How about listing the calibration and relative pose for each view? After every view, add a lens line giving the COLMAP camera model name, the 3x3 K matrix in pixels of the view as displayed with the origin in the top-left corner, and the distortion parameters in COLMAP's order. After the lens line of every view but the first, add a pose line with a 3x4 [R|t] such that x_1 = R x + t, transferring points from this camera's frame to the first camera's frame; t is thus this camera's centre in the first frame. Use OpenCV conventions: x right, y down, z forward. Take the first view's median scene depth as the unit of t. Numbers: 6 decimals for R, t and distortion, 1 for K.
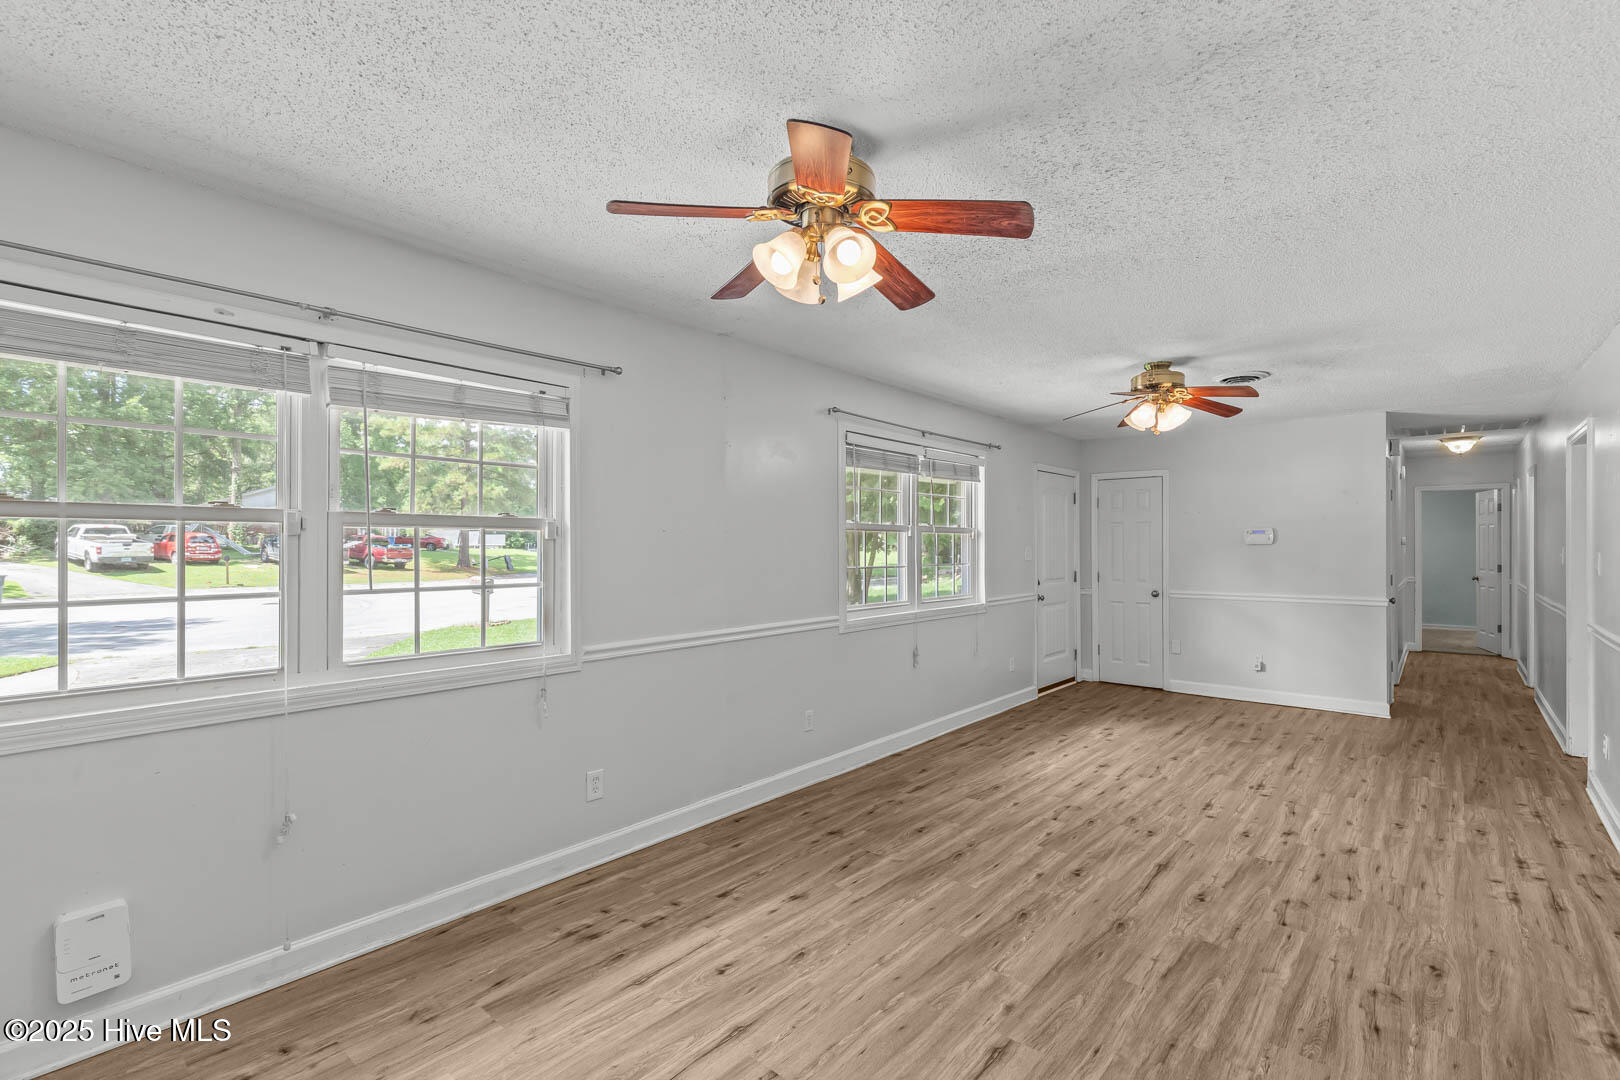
lens RADIAL K [[709.9, 0, 840.7], [0, 709.9, 544.8], [0, 0, 1]] dist [0.011351, -0.003831]
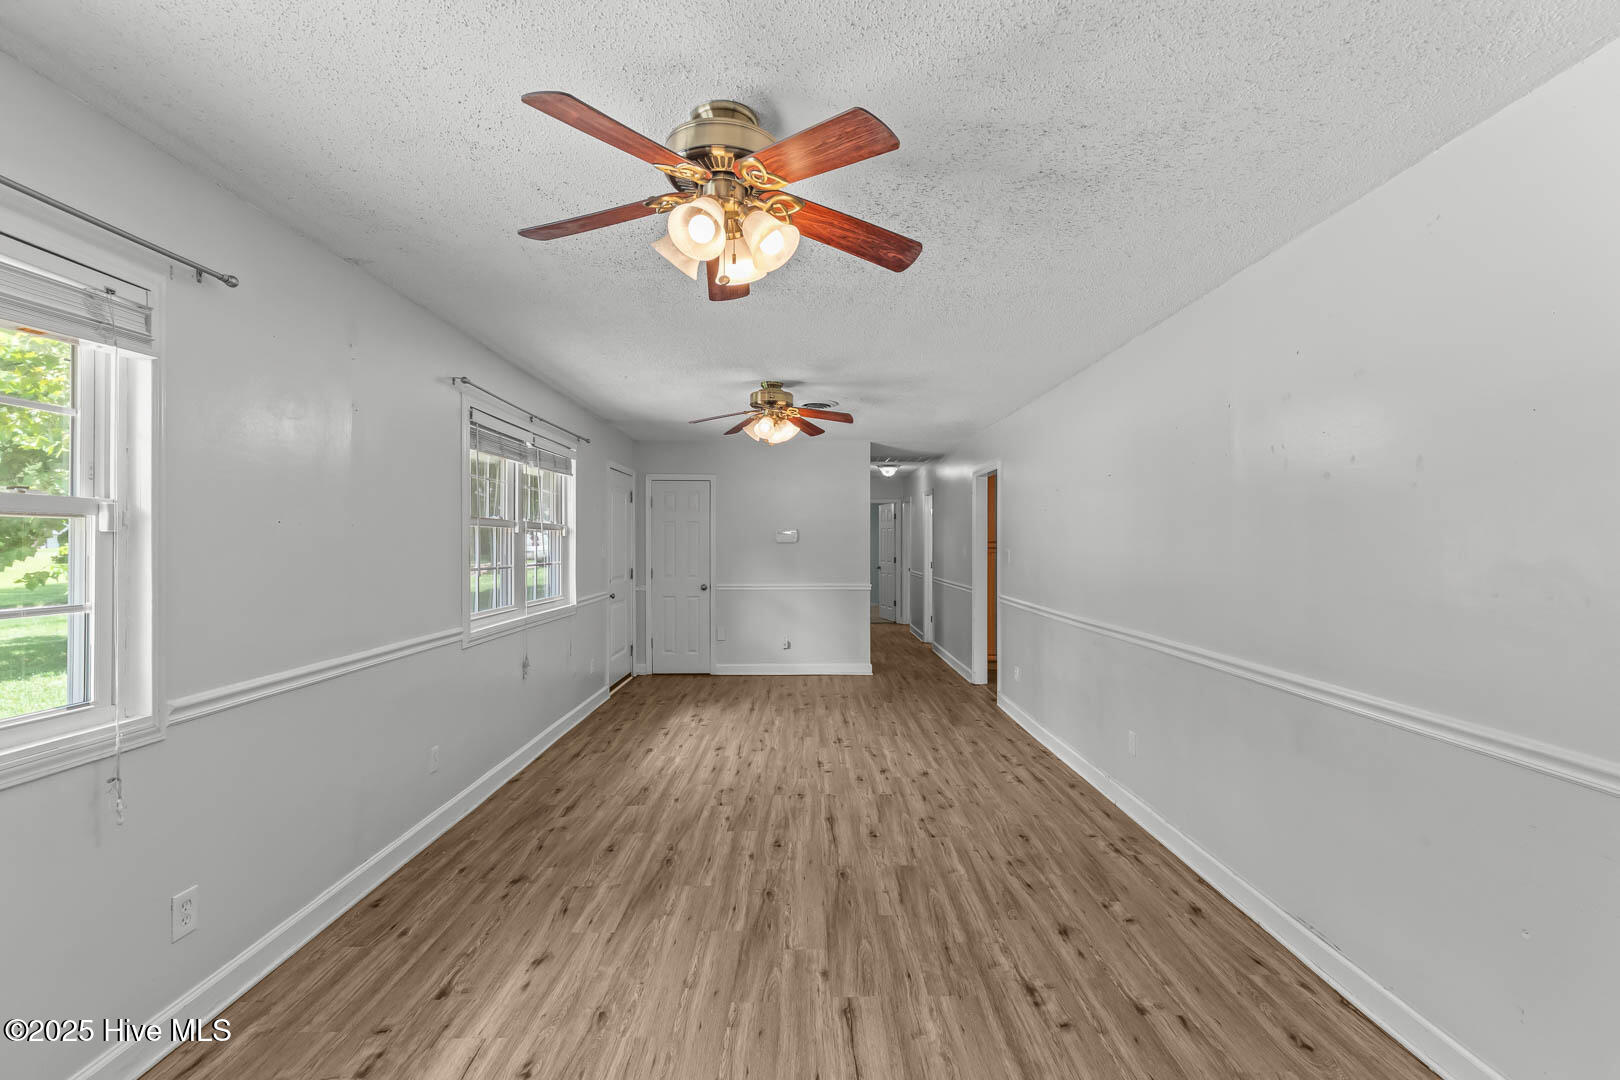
lens RADIAL K [[714.4, 0, 810.0], [0, 714.4, 540.0], [0, 0, 1]] dist [0.010176, -0.000631]
pose [[0.761907, 0.005180, 0.647665, -0.303492], [-0.003213, 0.999986, -0.004218, -0.000215], [-0.647678, 0.001133, 0.761913, 0.118678]]
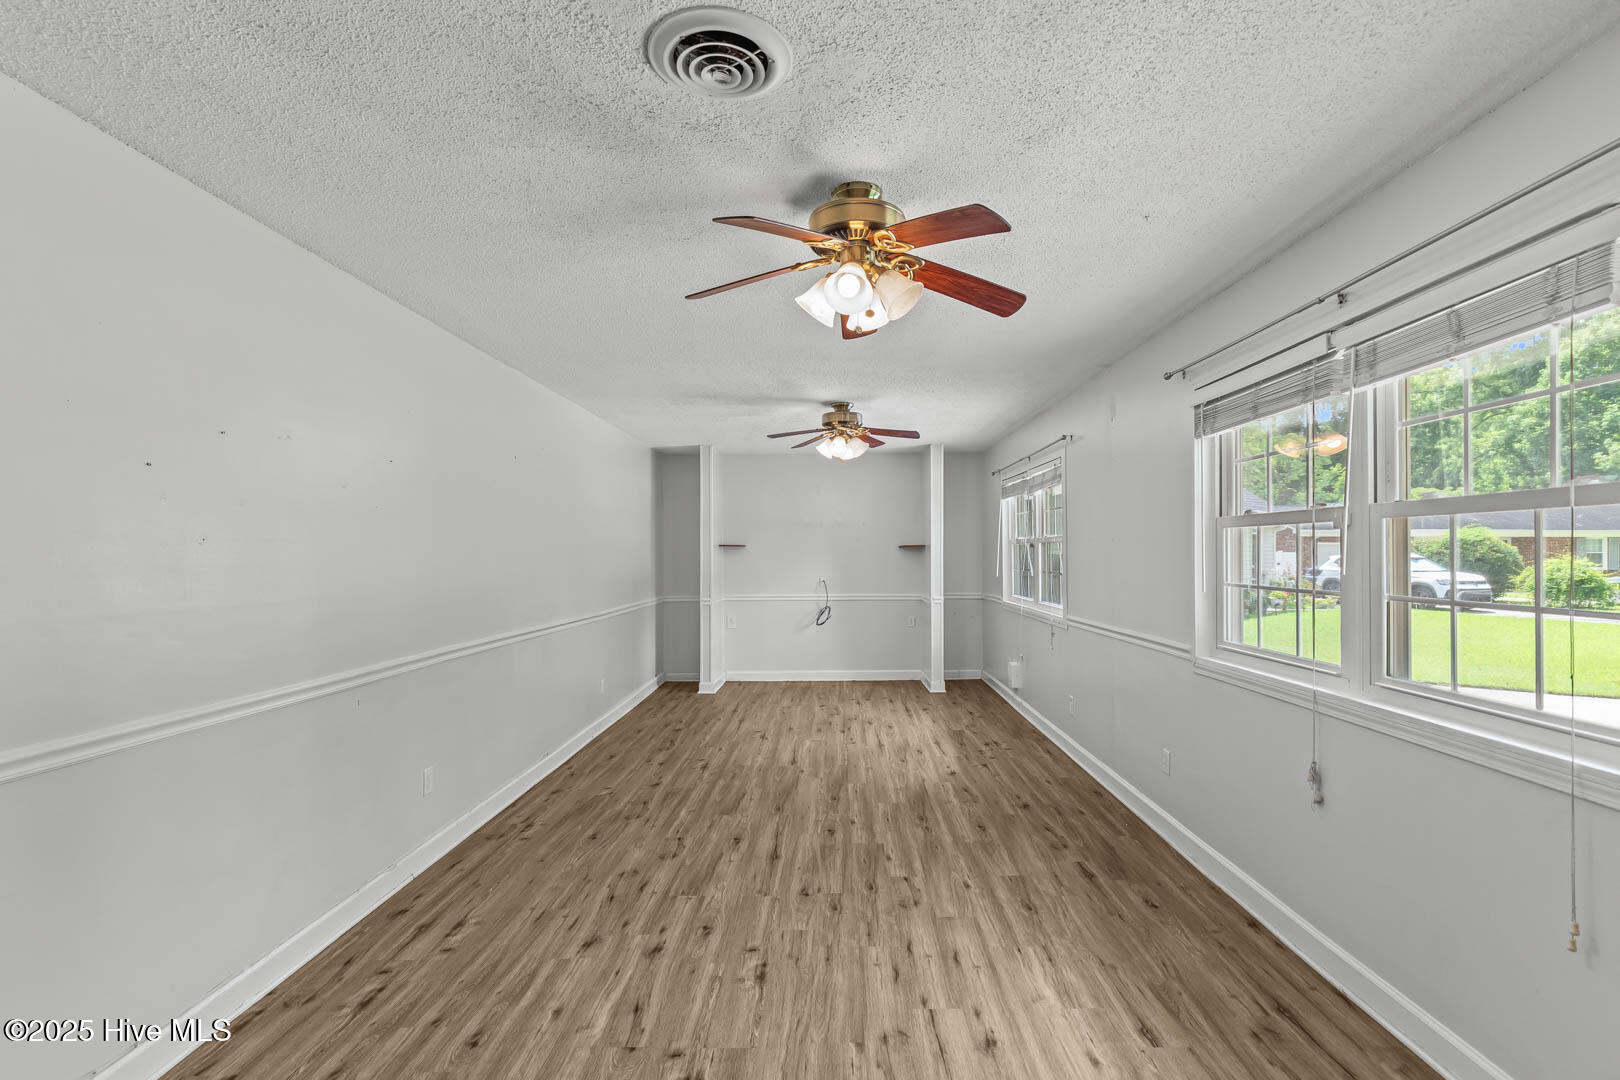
lens RADIAL K [[759.4, 0, 823.8], [0, 759.4, 554.1], [0, 0, 1]] dist [0.011114, -0.001817]
pose [[-0.777502, 0.005007, -0.628861, 1.000718], [0.006771, 0.999977, -0.000409, 0.004132], [0.628845, -0.004576, -0.777518, 1.748785]]
